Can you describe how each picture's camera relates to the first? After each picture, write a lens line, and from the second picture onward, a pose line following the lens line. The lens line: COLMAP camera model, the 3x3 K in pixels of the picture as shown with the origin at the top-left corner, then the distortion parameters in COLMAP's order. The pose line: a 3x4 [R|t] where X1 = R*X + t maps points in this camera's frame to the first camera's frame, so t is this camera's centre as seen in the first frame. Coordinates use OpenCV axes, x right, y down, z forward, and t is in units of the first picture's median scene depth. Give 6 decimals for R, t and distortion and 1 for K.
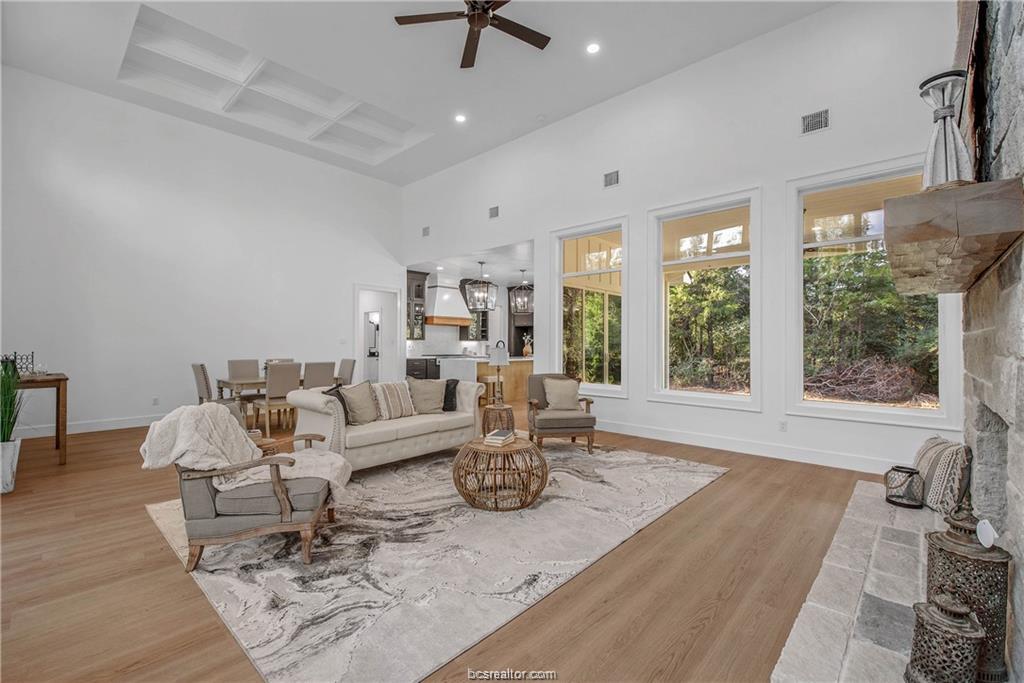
lens RADIAL K [[438.4, 0, 514.1], [0, 438.4, 341.3], [0, 0, 1]] dist [0.000589, -0.002495]
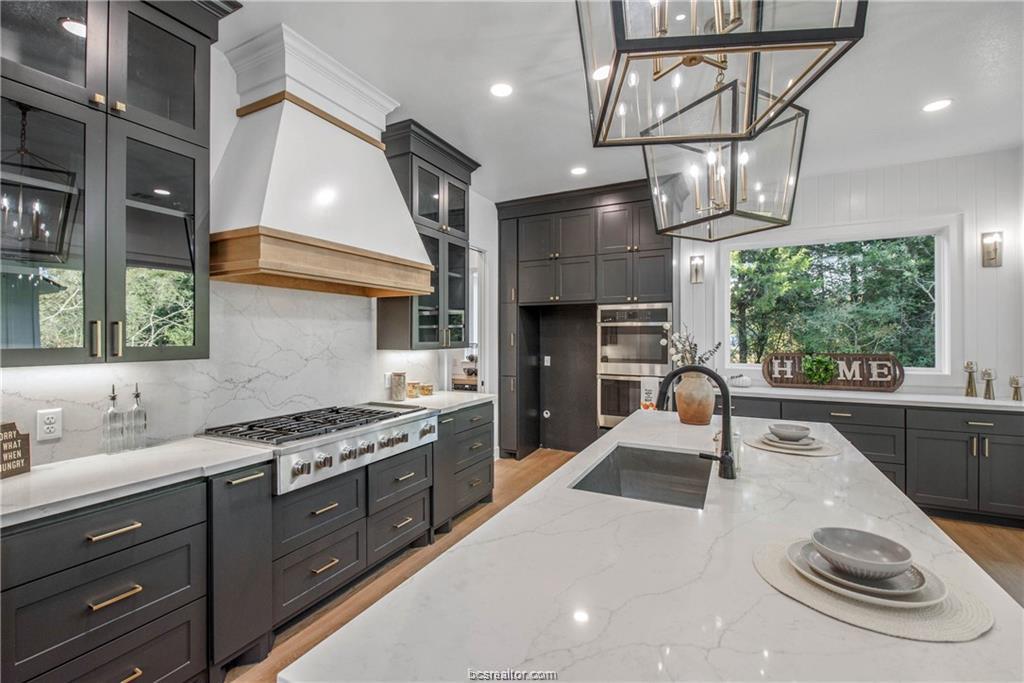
lens RADIAL K [[438.4, 0, 510.7], [0, 438.4, 337.9], [0, 0, 1]] dist [0.000589, -0.002495]
pose [[0.967063, -0.007288, 0.254433, -0.176717], [0.004774, 0.999934, 0.010495, -0.018087], [-0.254492, -0.008935, 0.967034, 1.095722]]
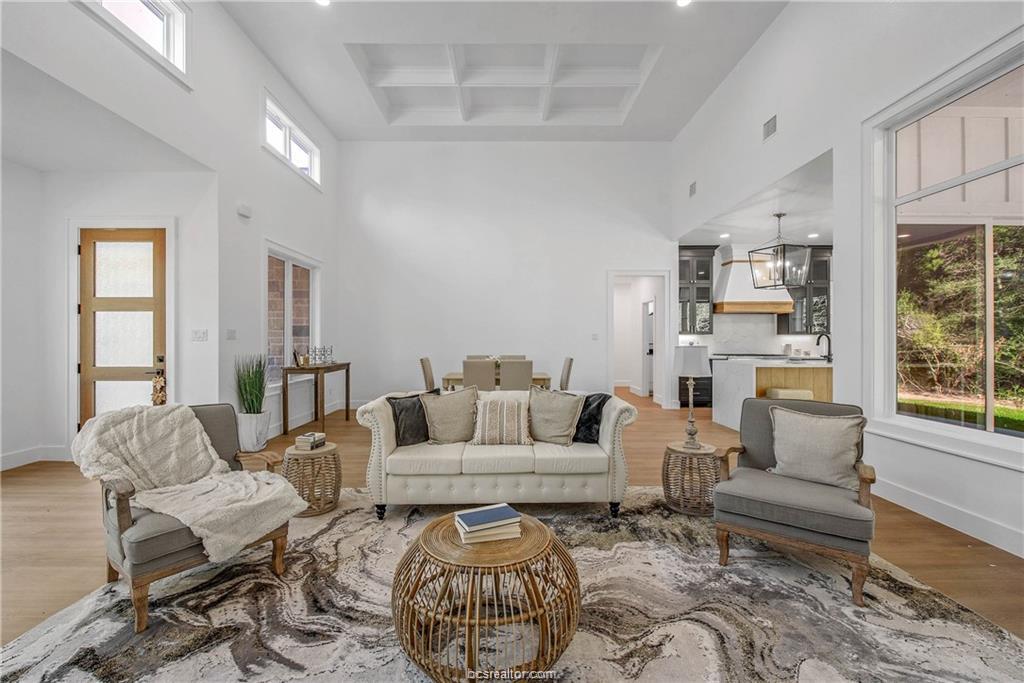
lens RADIAL K [[438.4, 0, 506.3], [0, 438.4, 341.1], [0, 0, 1]] dist [0.000589, -0.002495]
pose [[0.675169, -0.000361, -0.737663, 0.162650], [0.007224, 0.999955, 0.006123, 0.002211], [0.737628, -0.009464, 0.675141, 0.306161]]
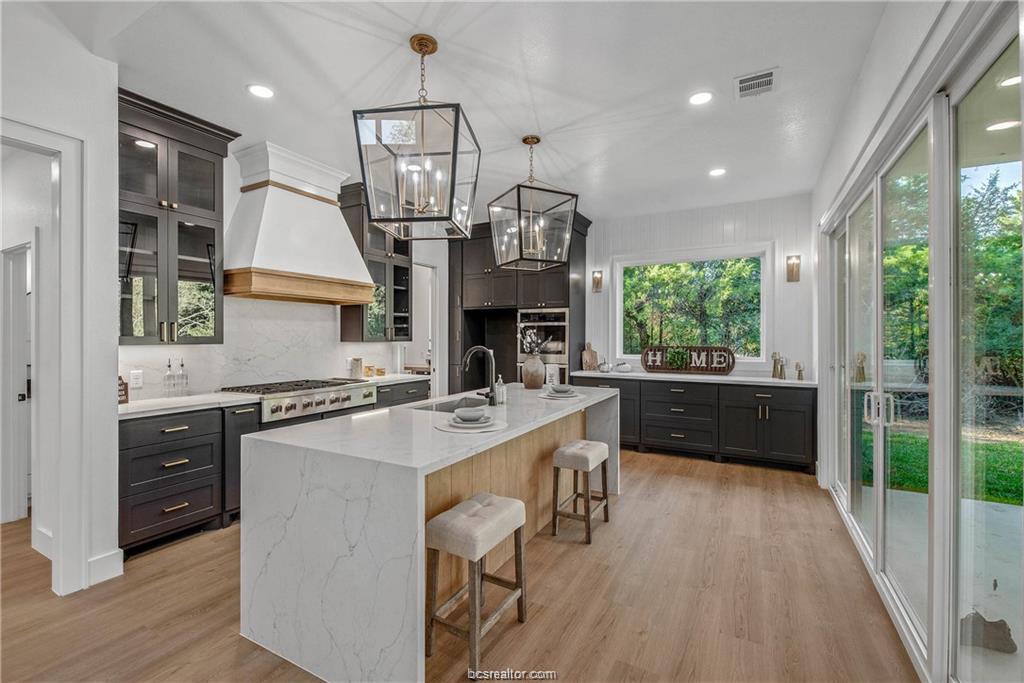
lens RADIAL K [[438.4, 0, 510.7], [0, 438.4, 341.0], [0, 0, 1]] dist [0.000589, -0.002495]
pose [[0.974466, -0.007195, 0.224422, -0.099221], [0.003204, 0.999830, 0.018146, -0.014047], [-0.224514, -0.016964, 0.974323, 0.893685]]
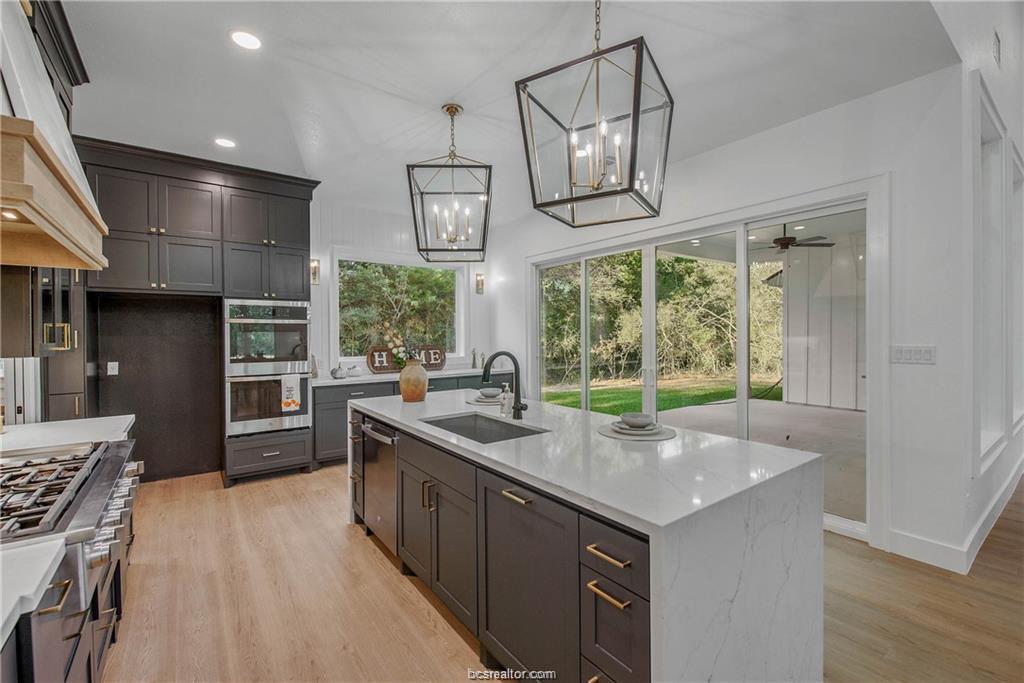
lens RADIAL K [[438.4, 0, 503.1], [0, 438.4, 332.8], [0, 0, 1]] dist [0.000589, -0.002495]
pose [[0.196100, -0.005226, 0.980570, -0.355220], [-0.000091, 0.999986, 0.005347, -0.017696], [-0.980584, -0.001137, 0.196097, 1.210474]]
